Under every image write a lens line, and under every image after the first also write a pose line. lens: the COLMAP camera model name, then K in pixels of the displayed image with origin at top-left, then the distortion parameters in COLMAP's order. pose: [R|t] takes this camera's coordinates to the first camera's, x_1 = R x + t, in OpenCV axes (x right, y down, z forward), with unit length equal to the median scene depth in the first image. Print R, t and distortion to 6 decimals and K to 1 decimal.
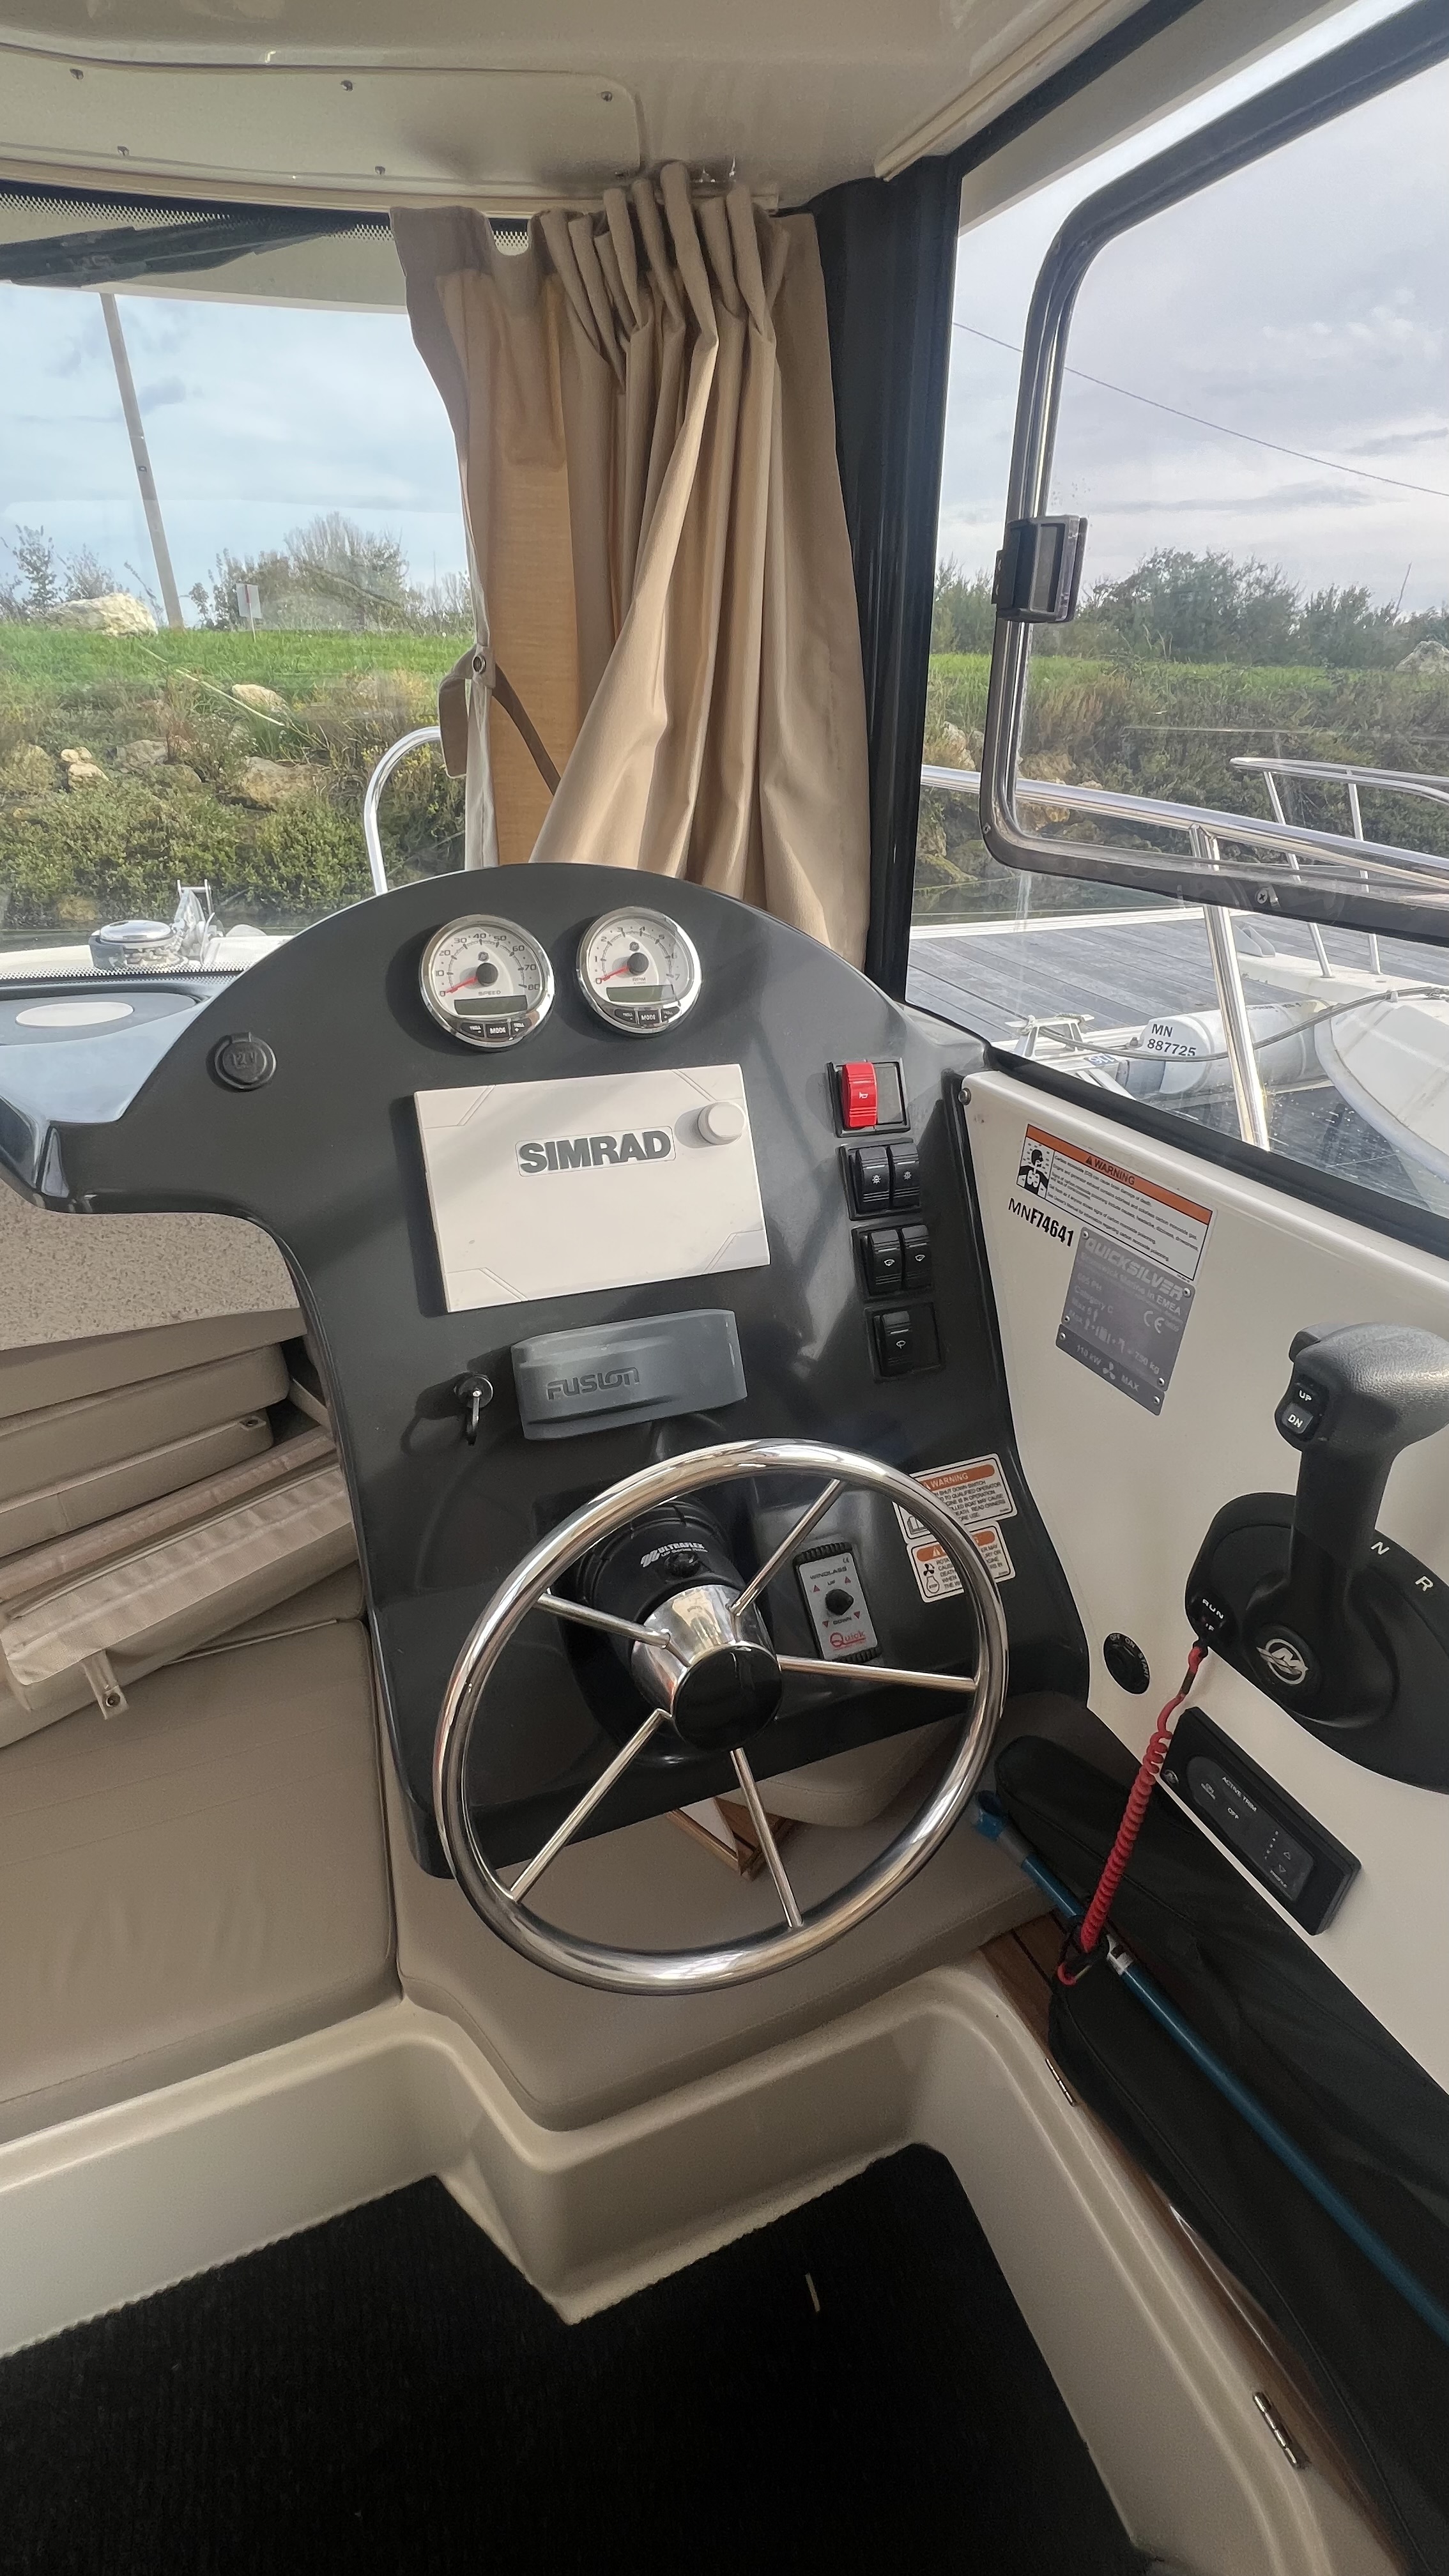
lens RADIAL K [[1033.2, 0, 724.5], [0, 1033.2, 1288.0], [0, 0, 1]] dist [-0.048435, 0.034243]
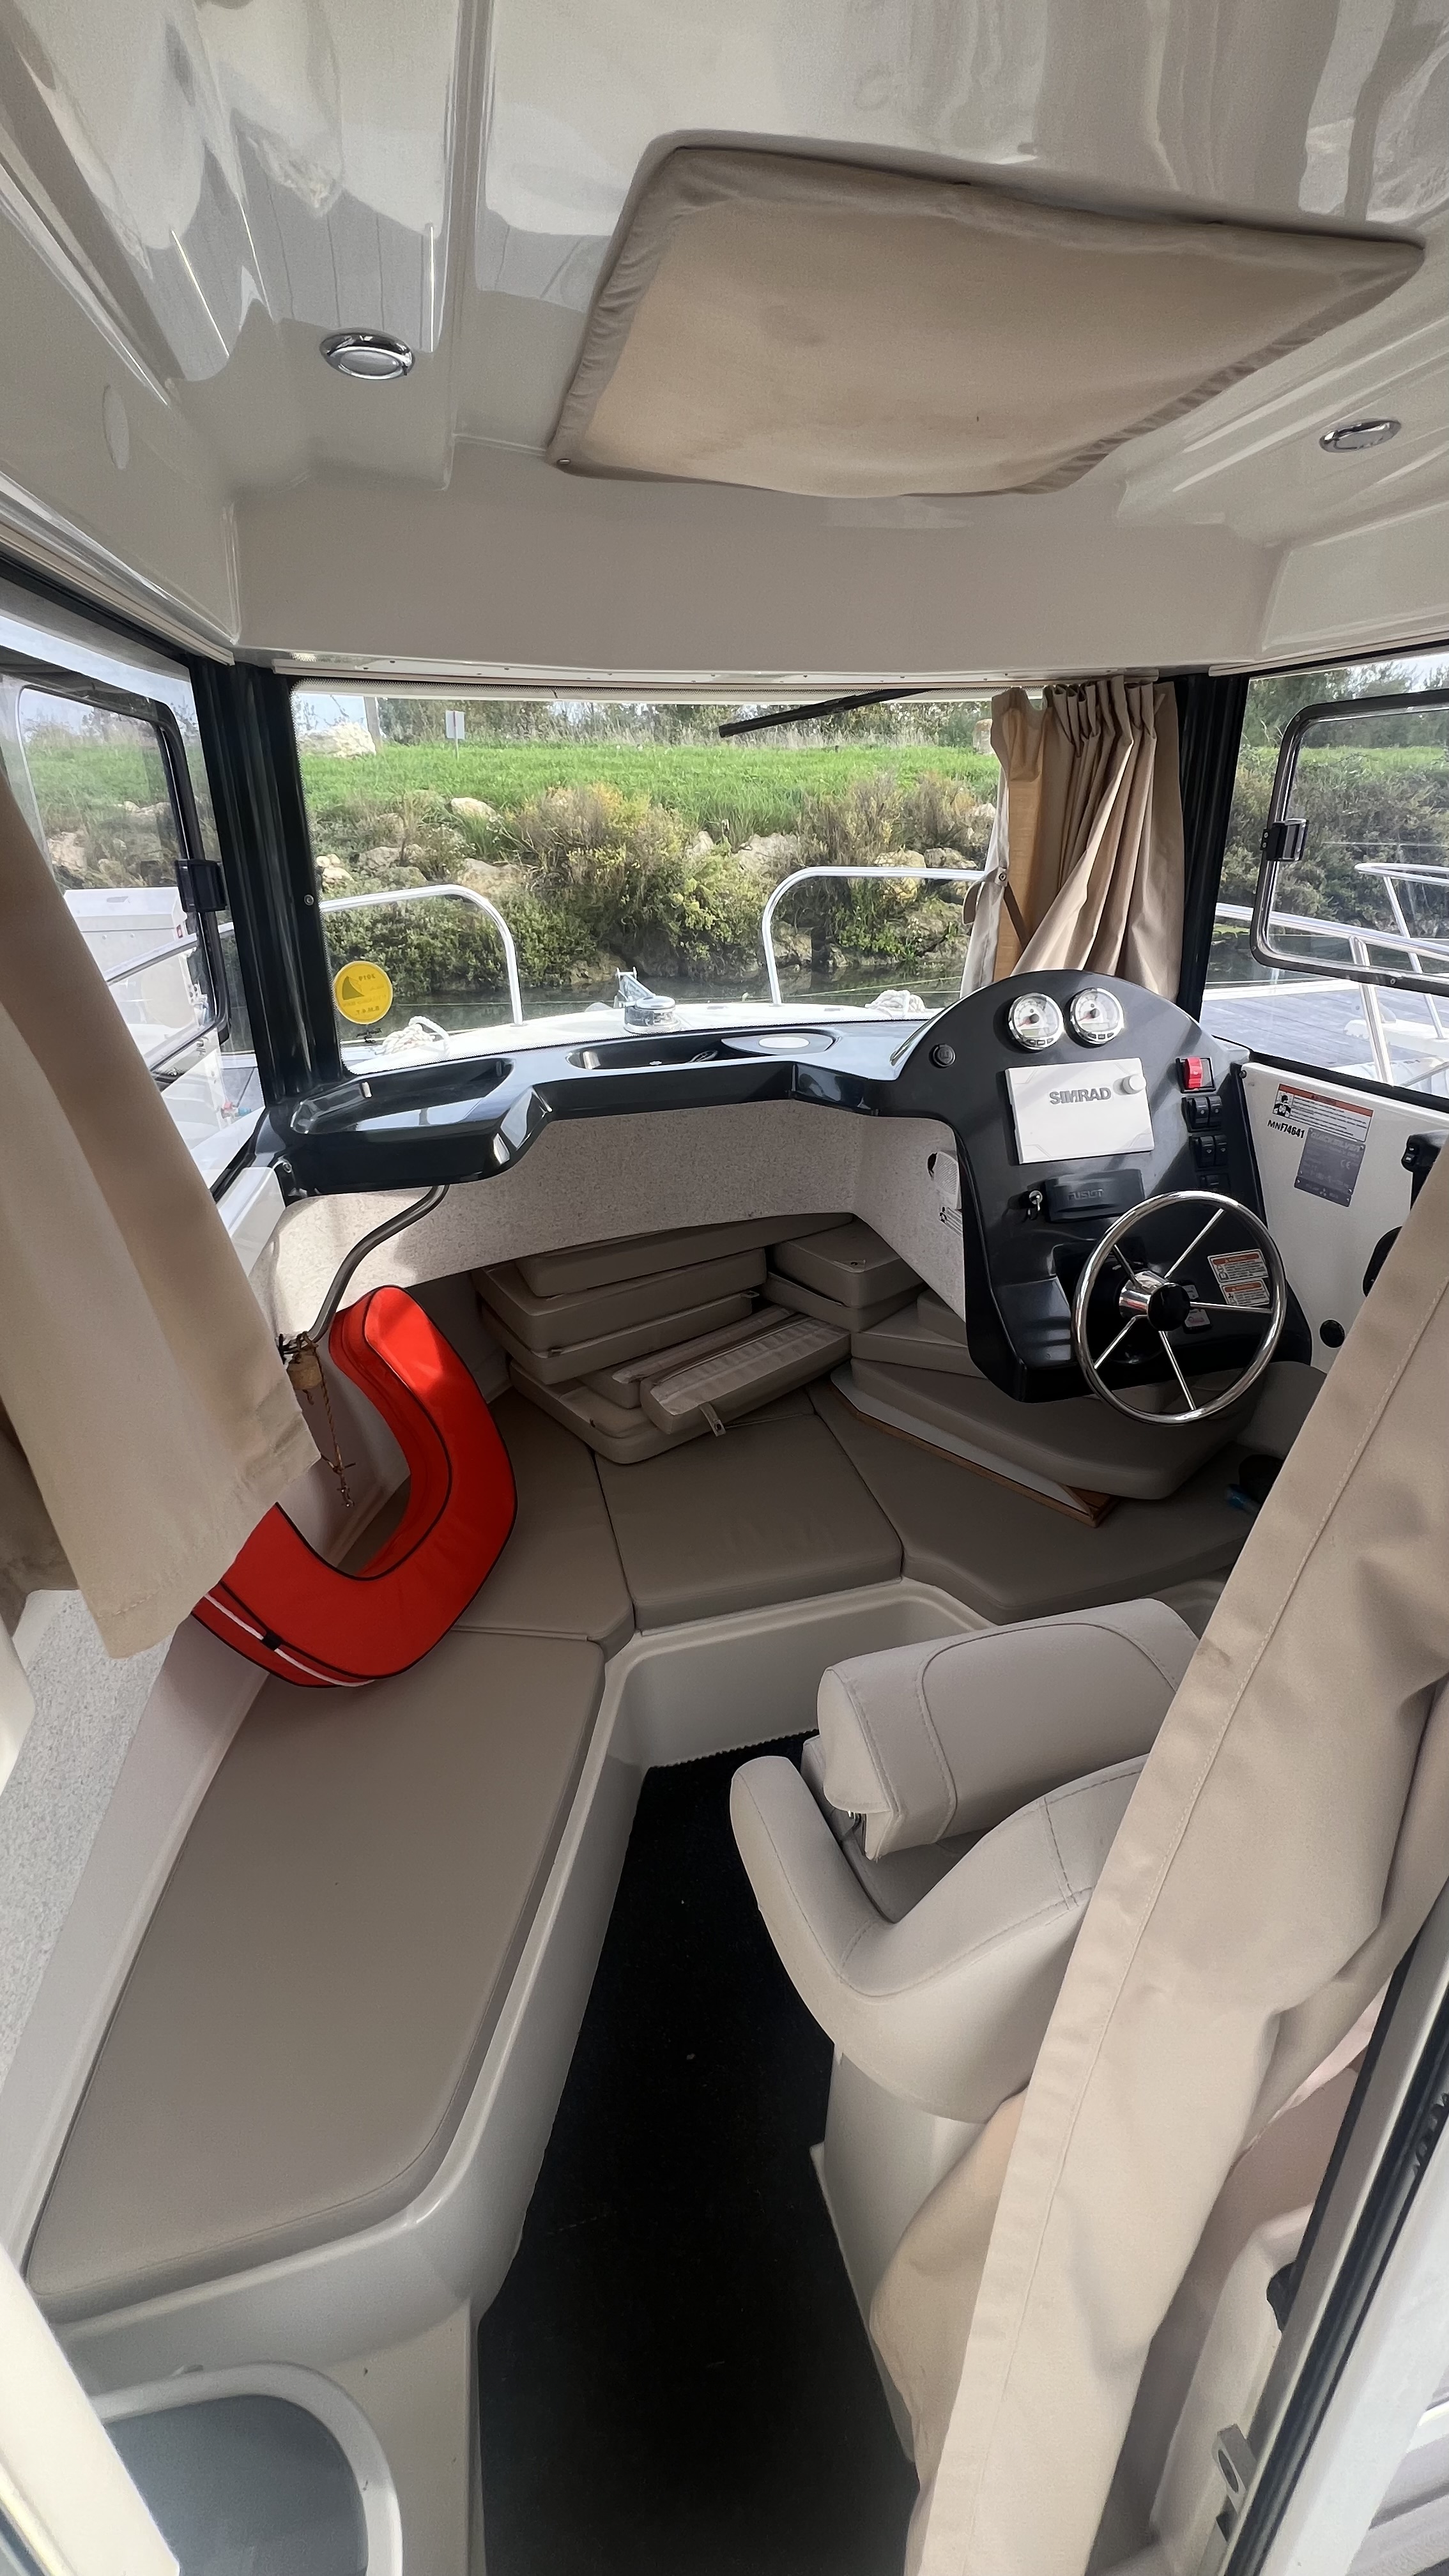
lens RADIAL K [[1032.4, 0, 722.1], [0, 1032.4, 1286.4], [0, 0, 1]] dist [-0.000285, -0.000009]
pose [[0.995858, 0.011787, -0.090158, -0.628784], [-0.017869, 0.997596, -0.066955, 0.404599], [0.089152, 0.068289, 0.993674, -1.154724]]
